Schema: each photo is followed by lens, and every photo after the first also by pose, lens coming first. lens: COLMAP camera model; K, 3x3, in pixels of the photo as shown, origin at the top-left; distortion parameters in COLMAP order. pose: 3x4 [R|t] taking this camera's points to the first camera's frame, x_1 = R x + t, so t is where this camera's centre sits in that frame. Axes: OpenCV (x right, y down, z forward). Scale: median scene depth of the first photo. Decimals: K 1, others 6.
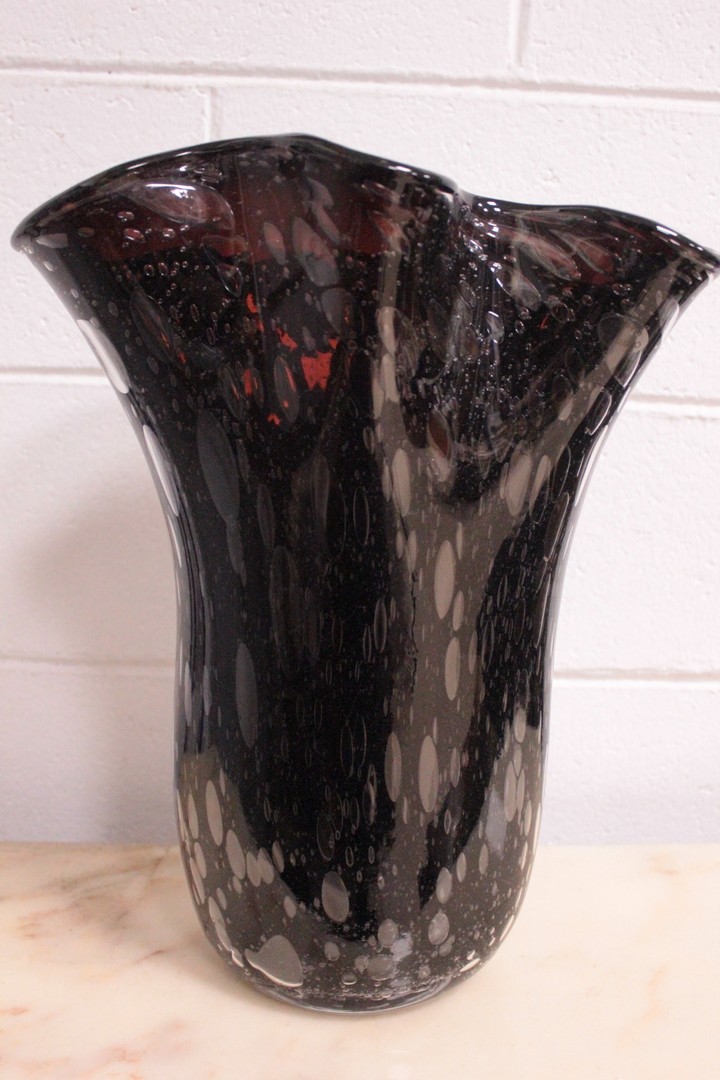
lens RADIAL K [[1027.6, 0, 362.1], [0, 1027.6, 540.1], [0, 0, 1]] dist [-0.110366, 0.000000]
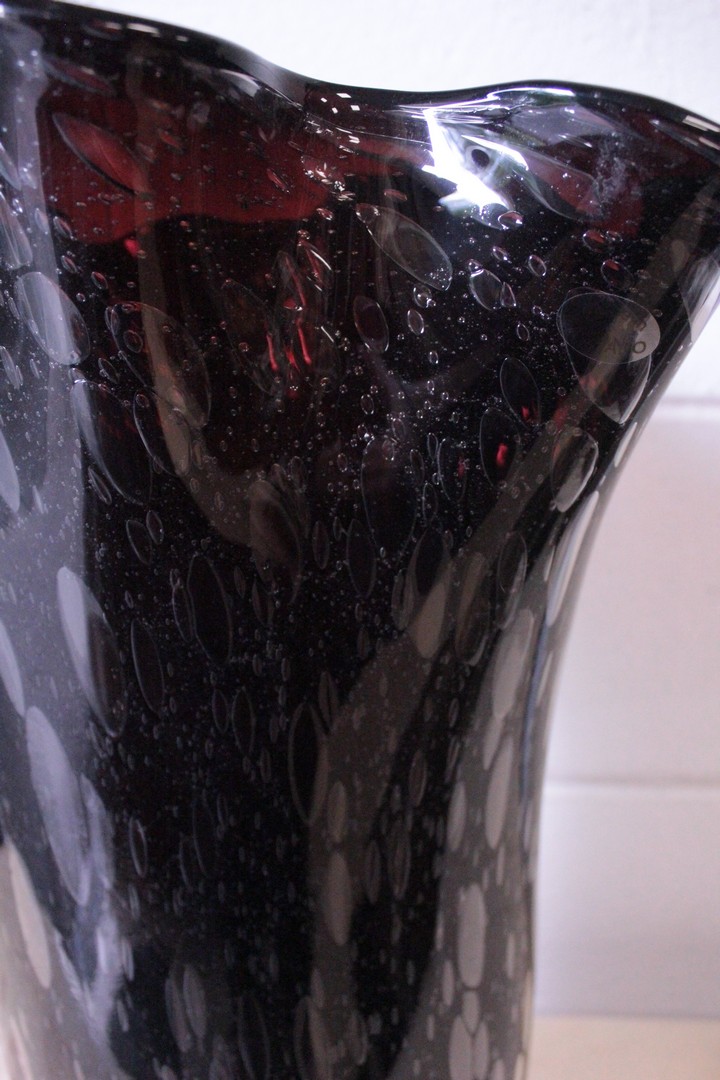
lens RADIAL K [[1027.6, 0, 359.2], [0, 1027.6, 546.8], [0, 0, 1]] dist [-0.110366, 0.000000]
pose [[0.990468, -0.010582, -0.137336, 0.181018], [0.018050, 0.998418, 0.053247, -0.109425], [0.136555, -0.055218, 0.989092, 0.418369]]
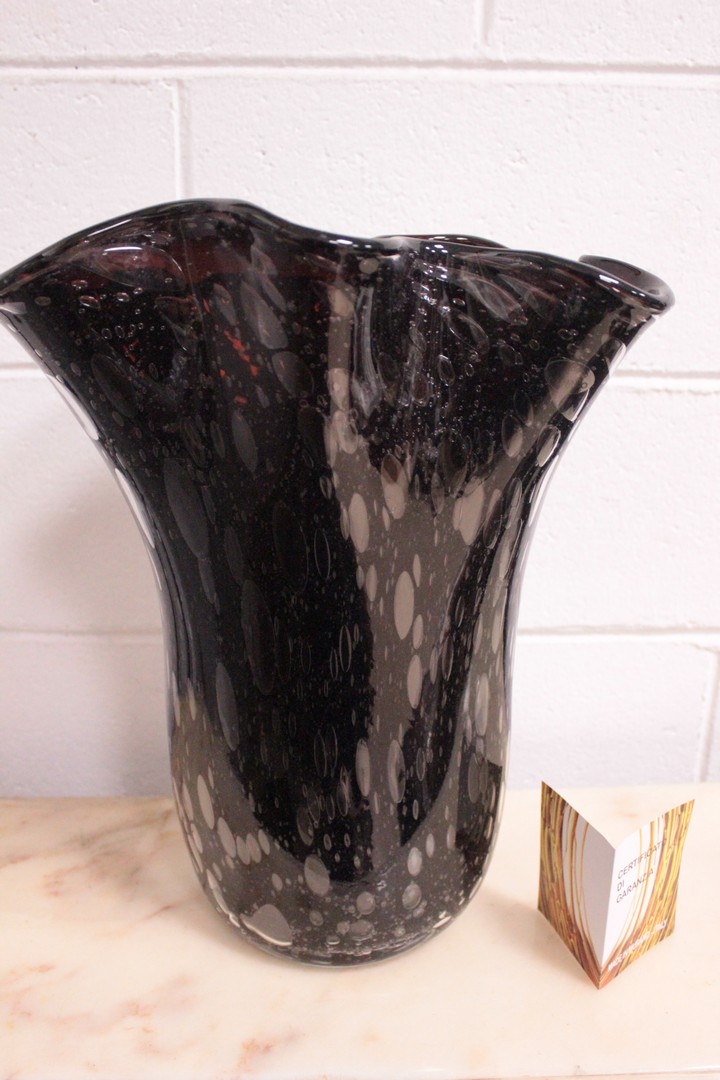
lens RADIAL K [[973.2, 0, 363.3], [0, 973.2, 541.4], [0, 0, 1]] dist [-0.133768, 0.061967]
pose [[0.999464, -0.025850, -0.020112, 0.057326], [0.028355, 0.990254, 0.136354, -0.158718], [0.016391, -0.136851, 0.990456, 0.006695]]
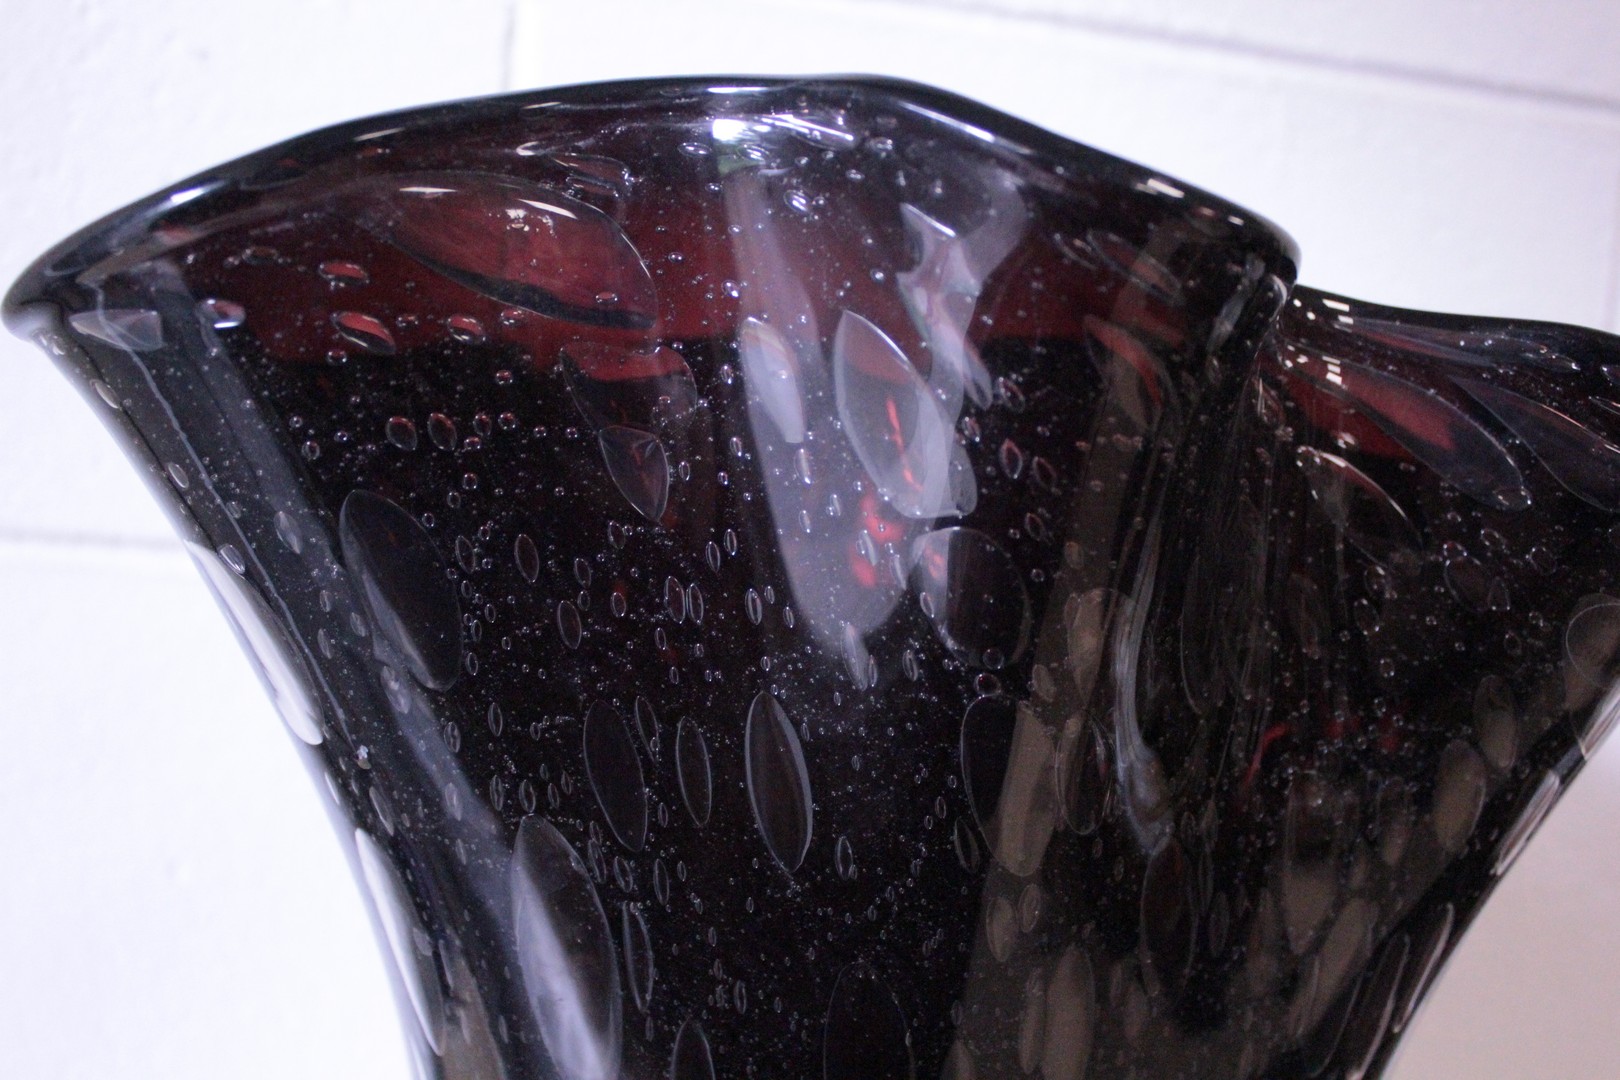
lens RADIAL K [[1447.4, 0, 807.9], [0, 1447.4, 542.8], [0, 0, 1]] dist [-0.117886, 0.004213]
pose [[0.992843, 0.042104, 0.111757, -0.110103], [-0.031608, 0.995062, -0.094087, -0.164008], [-0.115166, 0.089881, 0.989272, 0.443497]]
